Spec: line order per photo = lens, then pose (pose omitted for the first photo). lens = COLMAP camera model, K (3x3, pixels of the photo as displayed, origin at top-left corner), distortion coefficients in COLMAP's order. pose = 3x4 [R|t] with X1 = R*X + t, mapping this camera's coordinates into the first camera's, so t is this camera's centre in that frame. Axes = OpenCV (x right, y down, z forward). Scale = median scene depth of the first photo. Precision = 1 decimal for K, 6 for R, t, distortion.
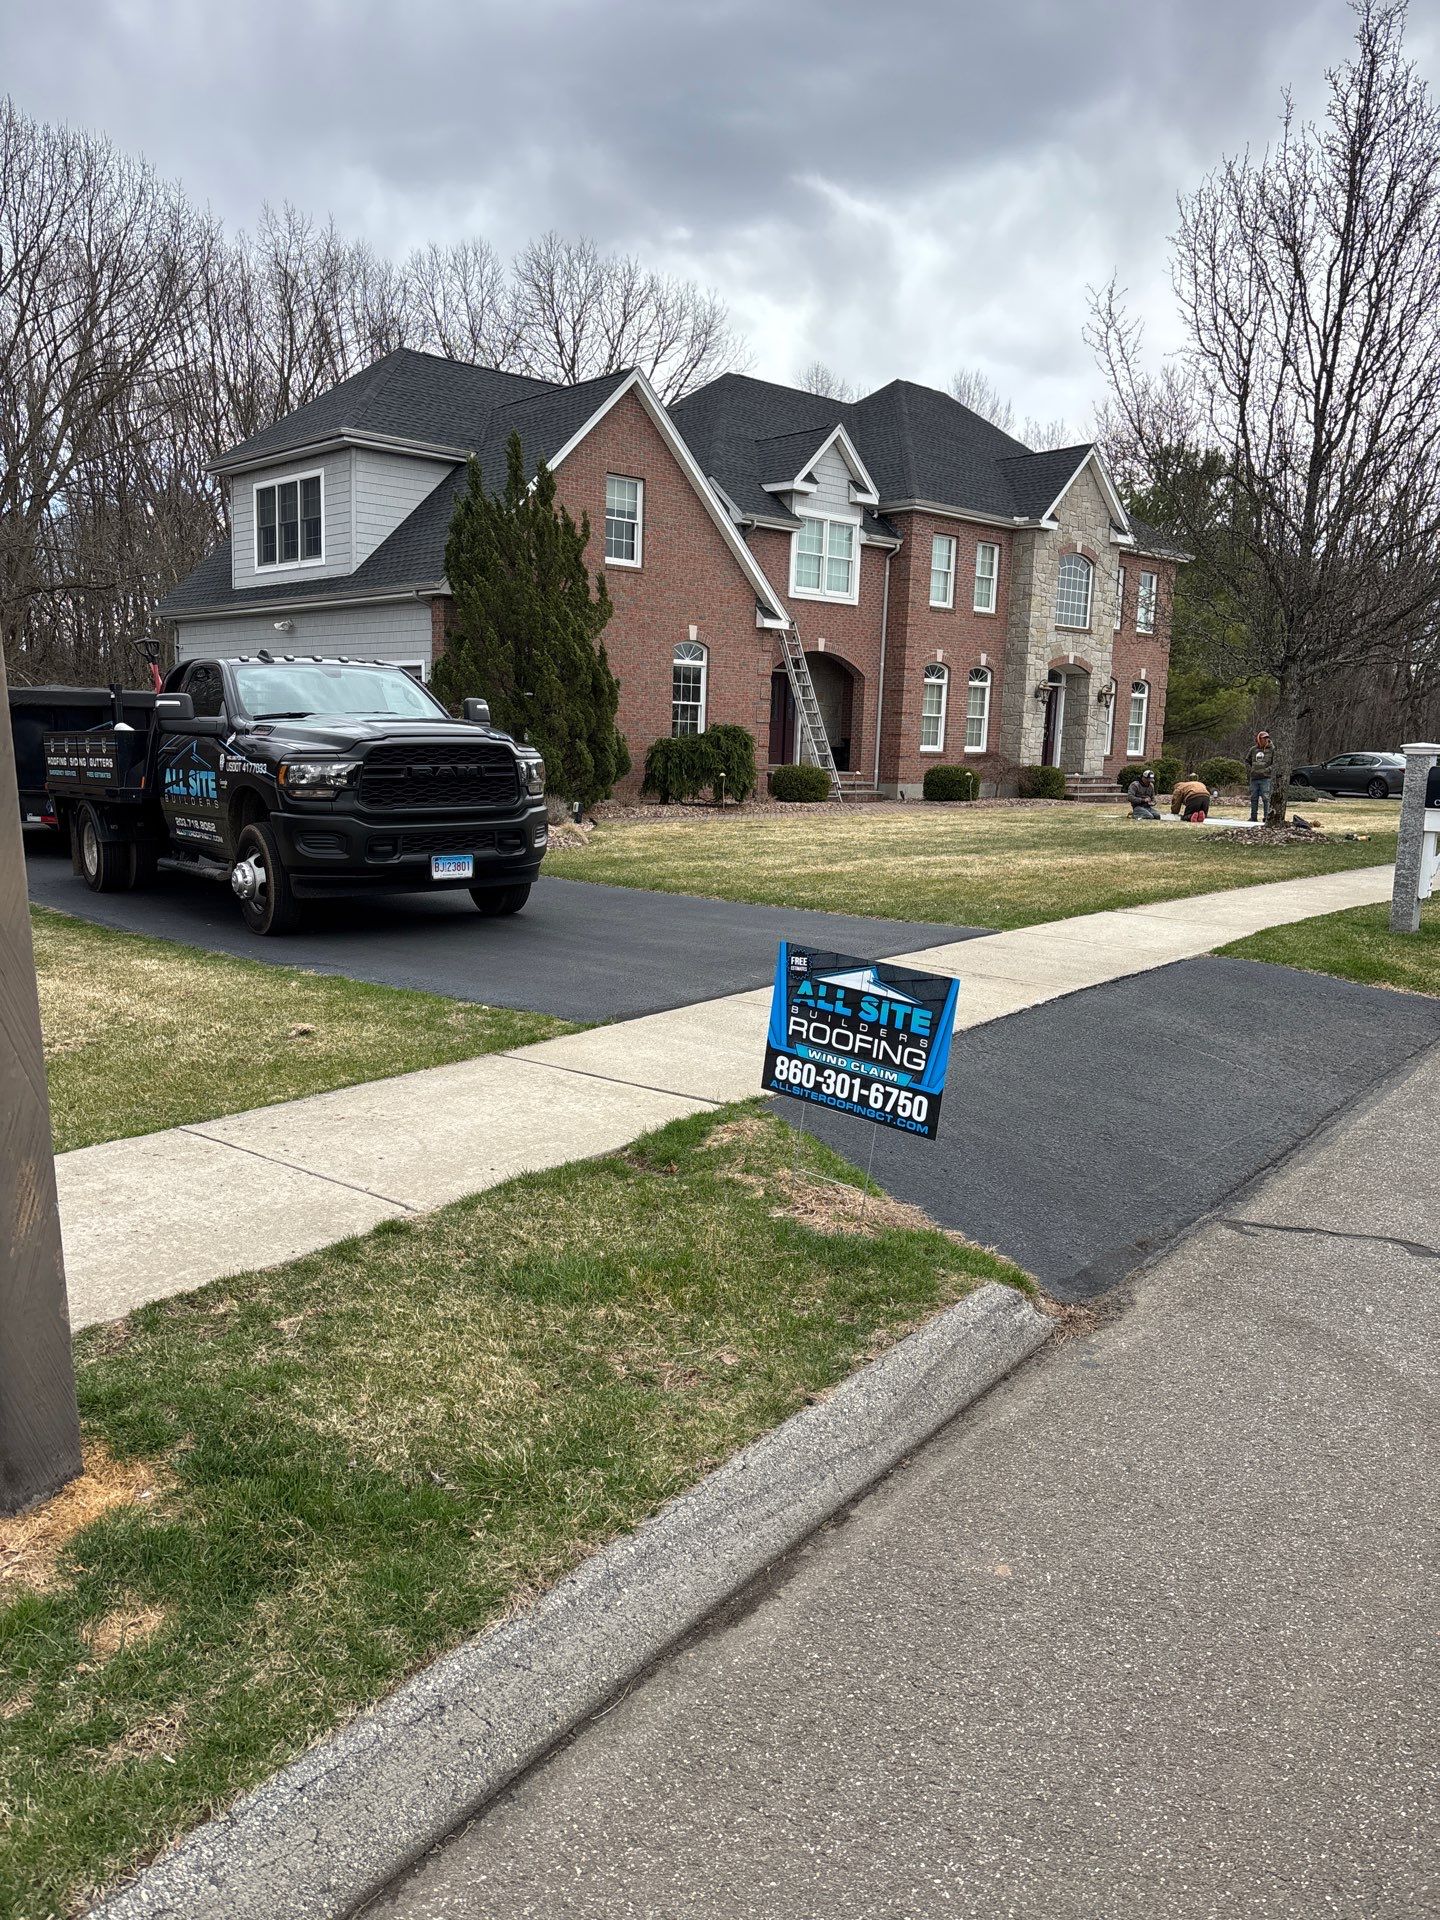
lens RADIAL K [[1443.4, 0, 706.9], [0, 1443.4, 968.3], [0, 0, 1]] dist [0.125526, -0.228034]
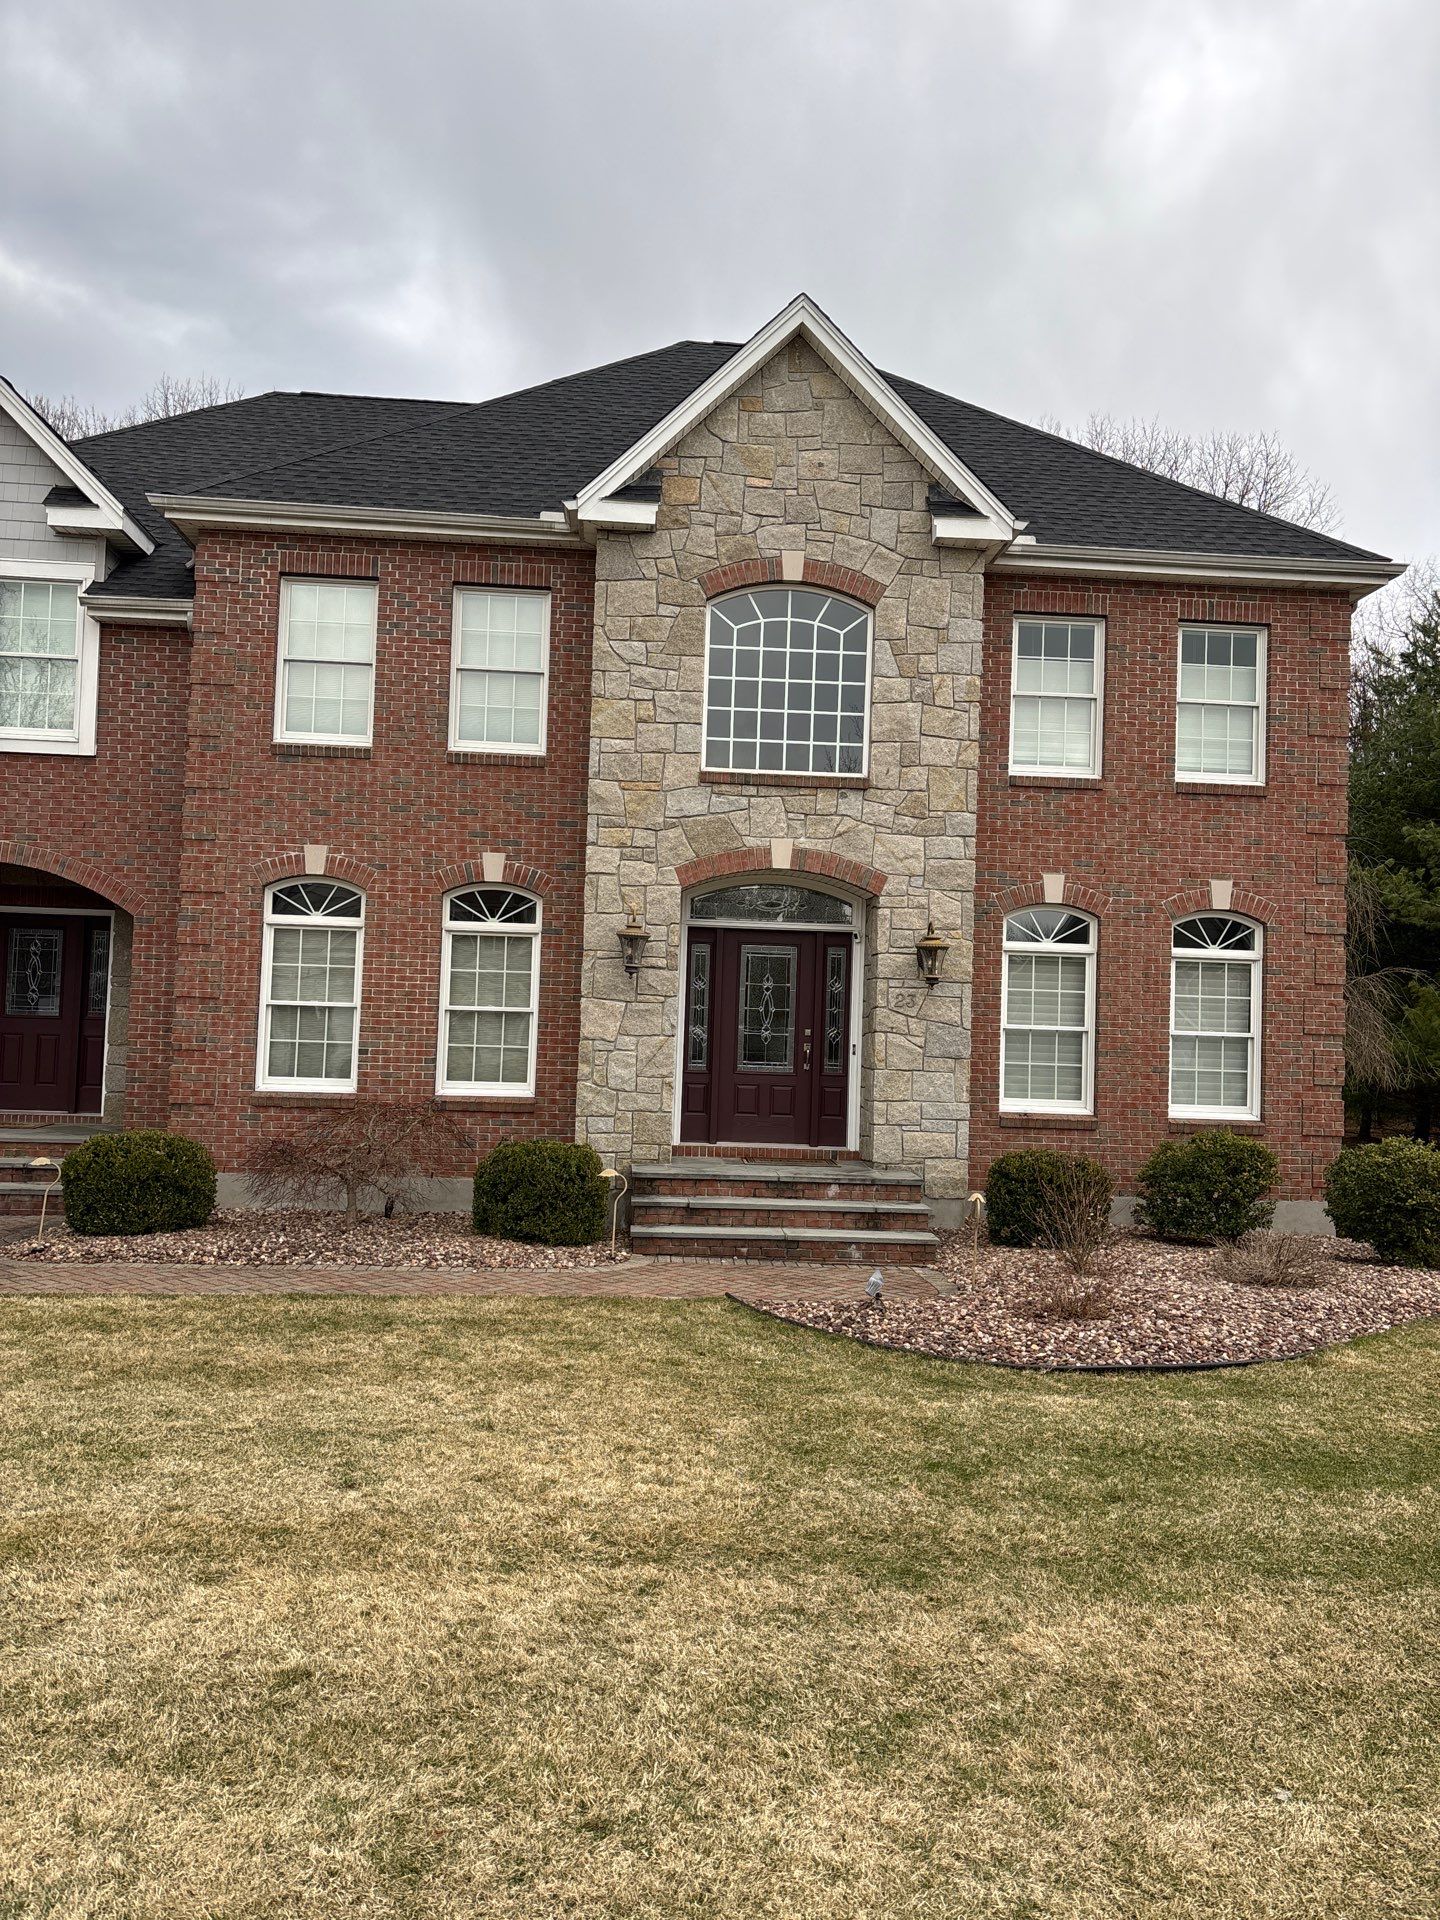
lens RADIAL K [[1461.8, 0, 724.1], [0, 1461.8, 955.4], [0, 0, 1]] dist [0.057913, -0.070700]
pose [[0.779256, -0.030970, -0.625940, 0.524698], [-0.108407, 0.977061, -0.183302, -0.132305], [0.617258, 0.210695, 0.758024, 0.801549]]
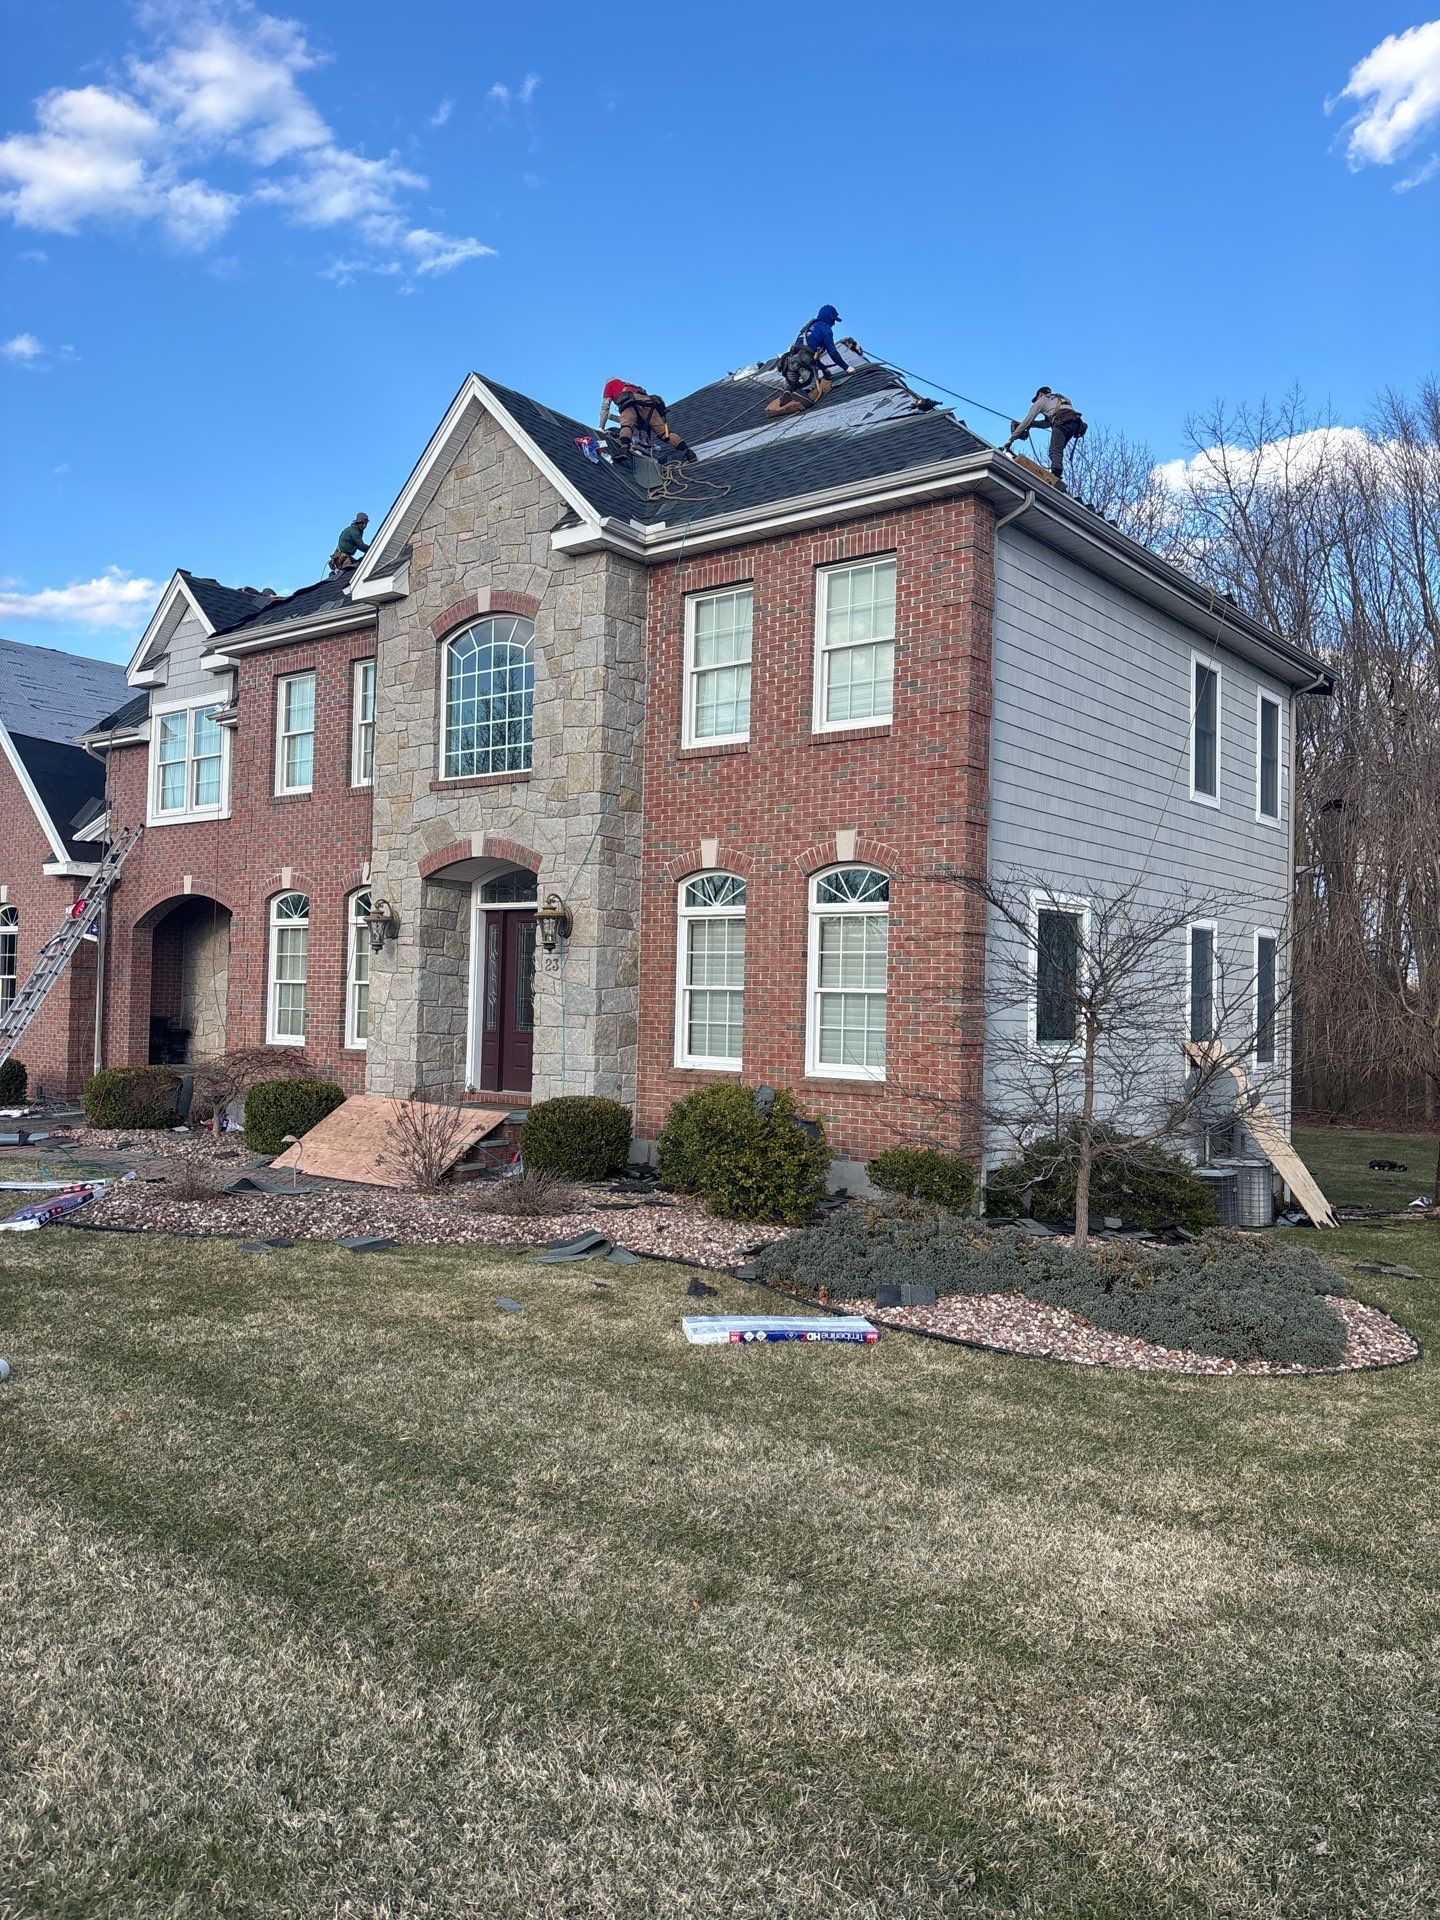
lens RADIAL K [[1443.4, 0, 706.9], [0, 1443.4, 968.3], [0, 0, 1]] dist [0.125526, -0.228034]
pose [[0.150561, -0.051222, -0.987273, 0.769731], [-0.175969, 0.981321, -0.077749, -0.172945], [0.972814, 0.185435, 0.138735, 1.134832]]
